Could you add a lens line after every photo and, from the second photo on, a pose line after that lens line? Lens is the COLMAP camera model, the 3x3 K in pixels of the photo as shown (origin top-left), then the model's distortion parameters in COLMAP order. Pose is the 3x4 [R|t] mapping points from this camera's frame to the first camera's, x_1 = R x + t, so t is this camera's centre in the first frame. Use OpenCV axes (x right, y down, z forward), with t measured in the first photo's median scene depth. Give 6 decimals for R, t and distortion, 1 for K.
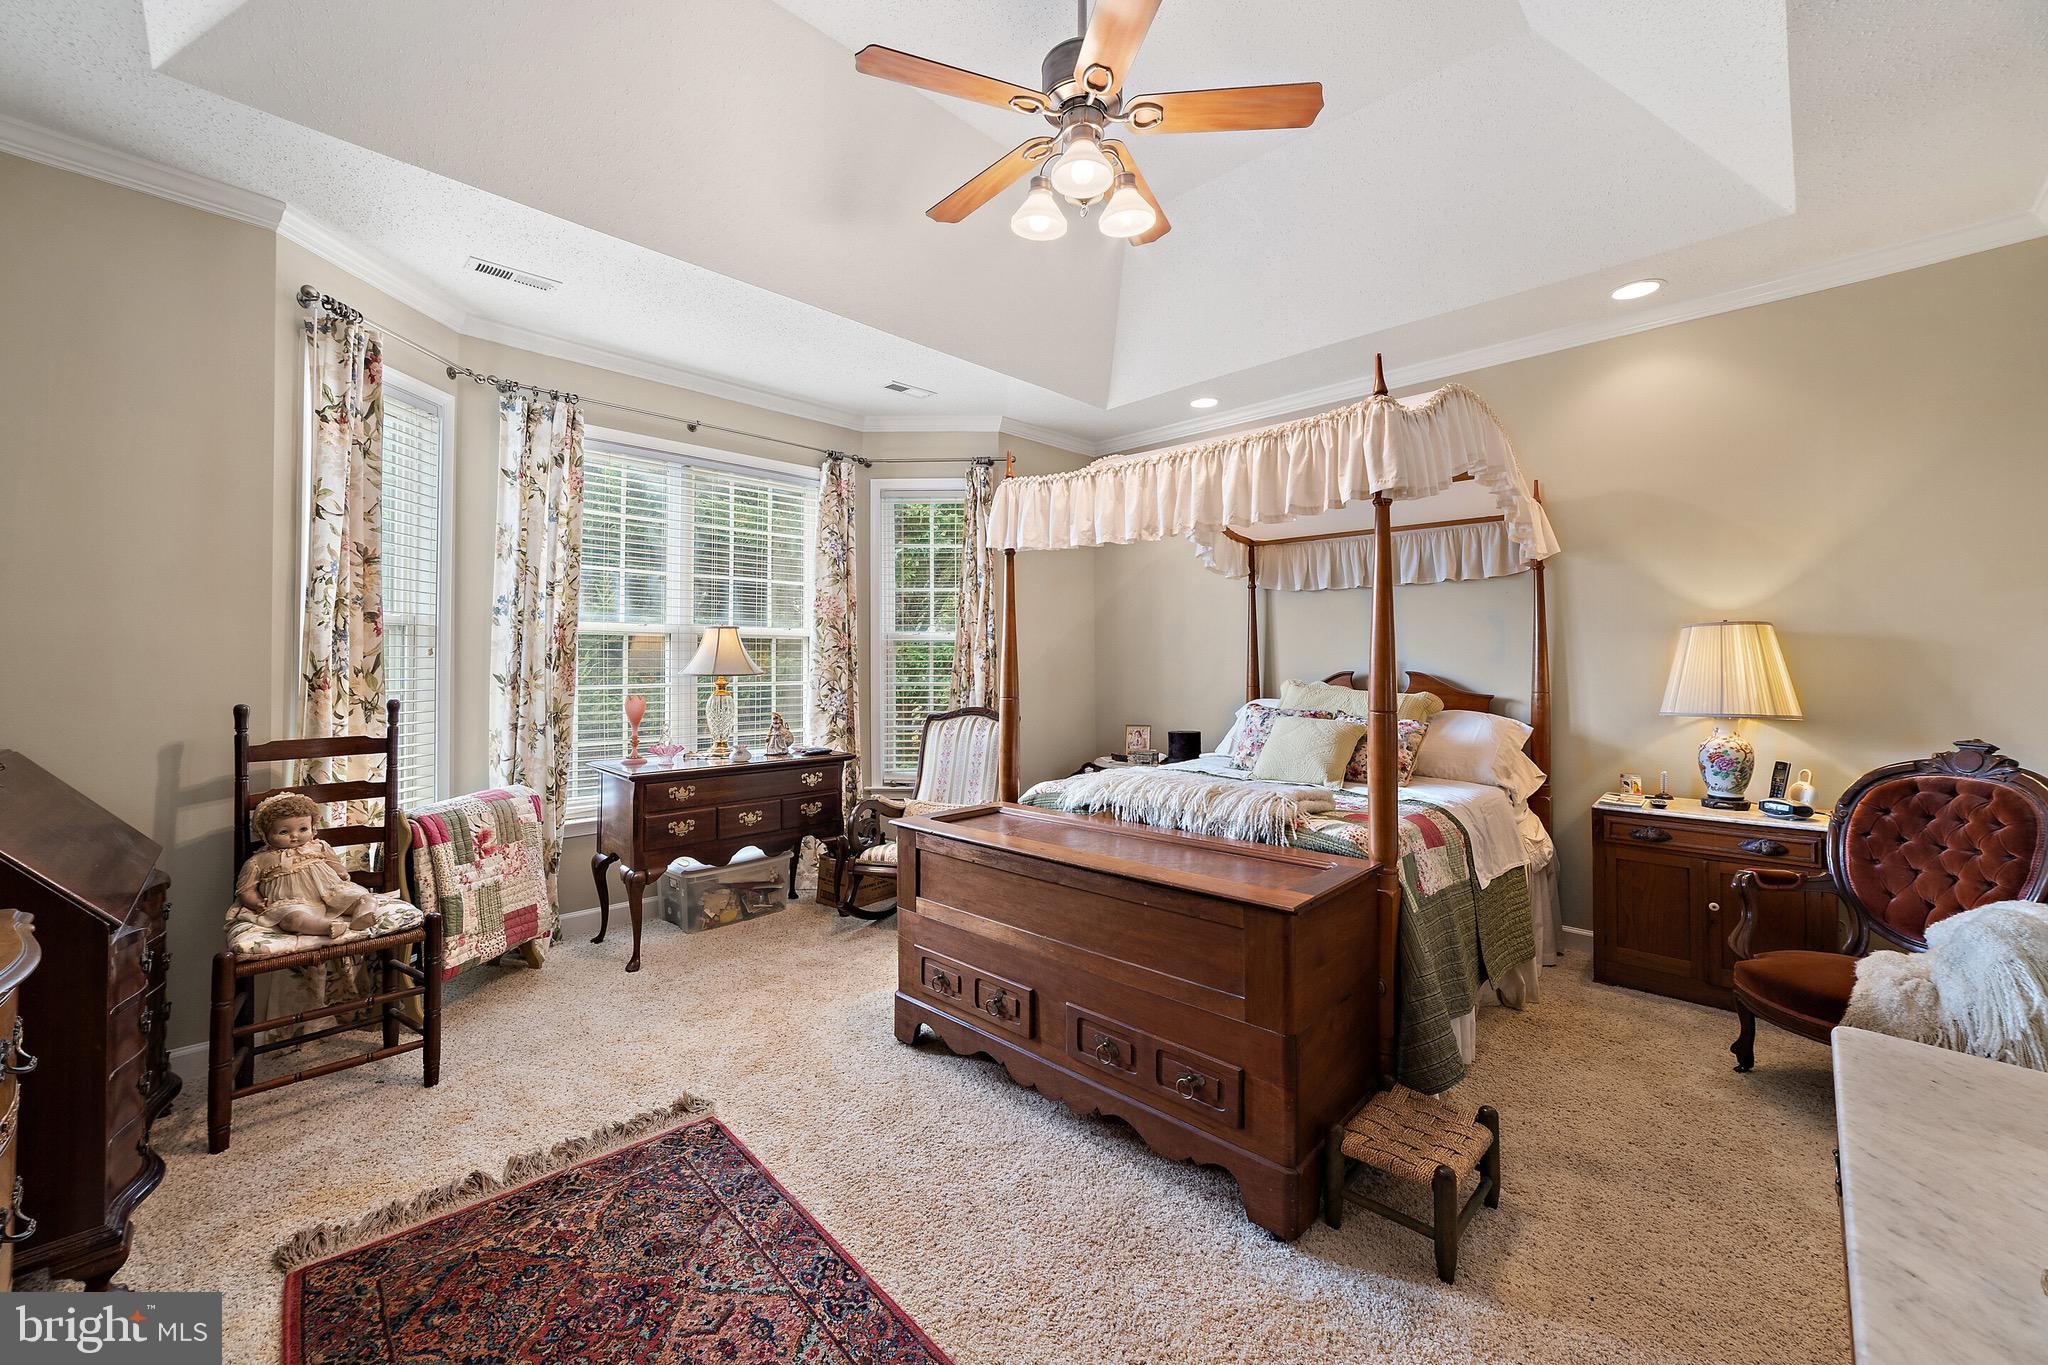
lens RADIAL K [[794.4, 0, 1016.0], [0, 794.4, 668.5], [0, 0, 1]] dist [-0.023018, 0.008028]
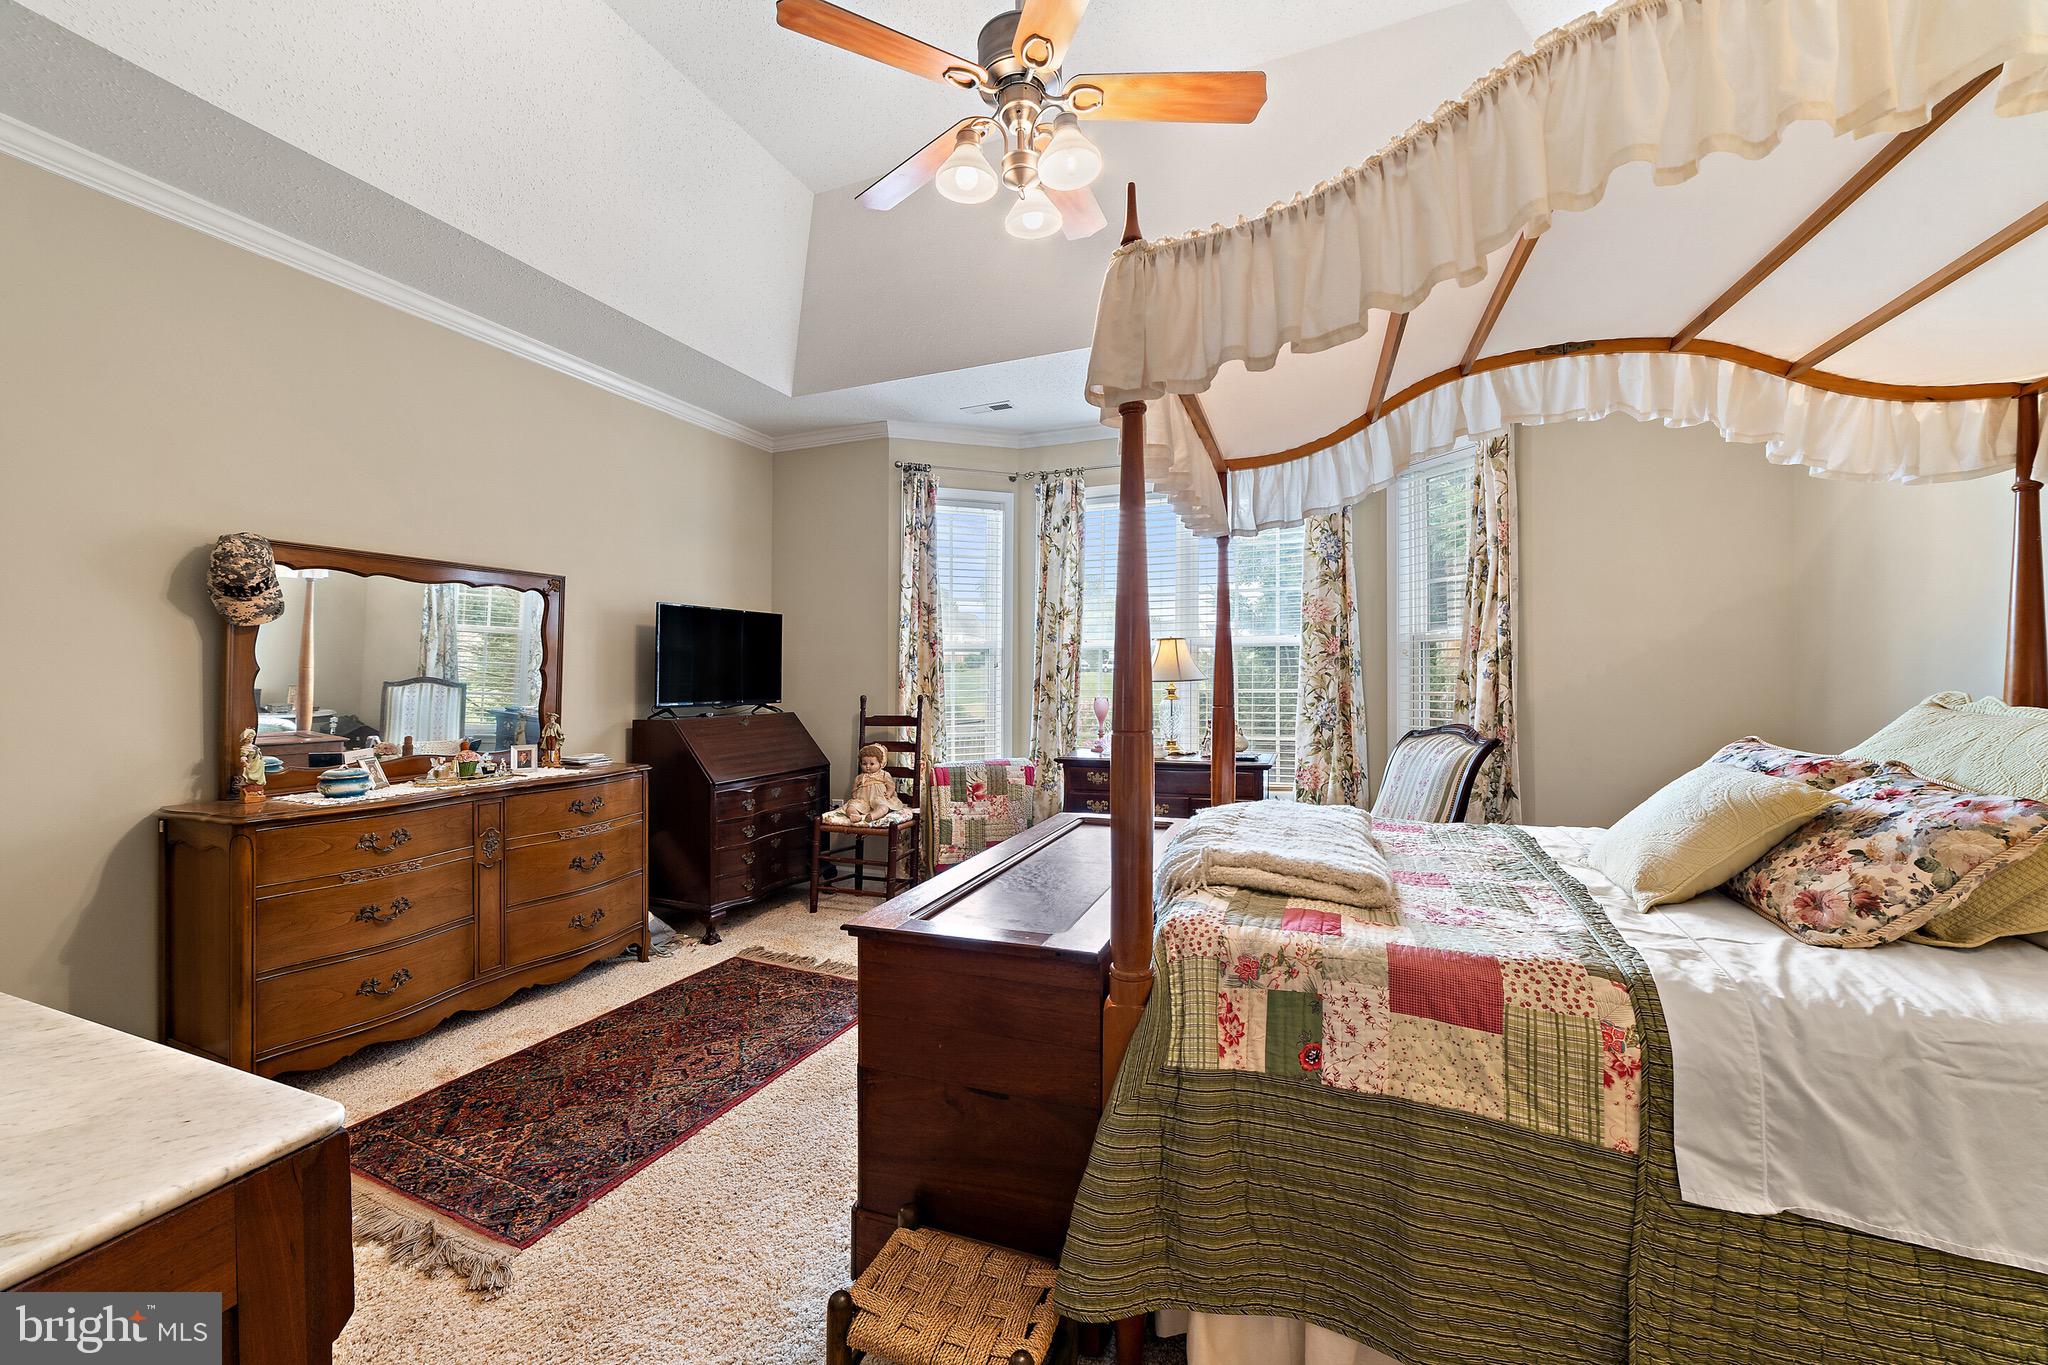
lens RADIAL K [[768.5, 0, 1005.7], [0, 768.5, 691.7], [0, 0, 1]] dist [-0.026812, 0.007974]
pose [[0.407622, 0.012421, -0.913066, 0.739567], [0.001030, 0.999901, 0.014062, 0.009906], [0.913150, -0.006672, 0.407569, 0.478441]]
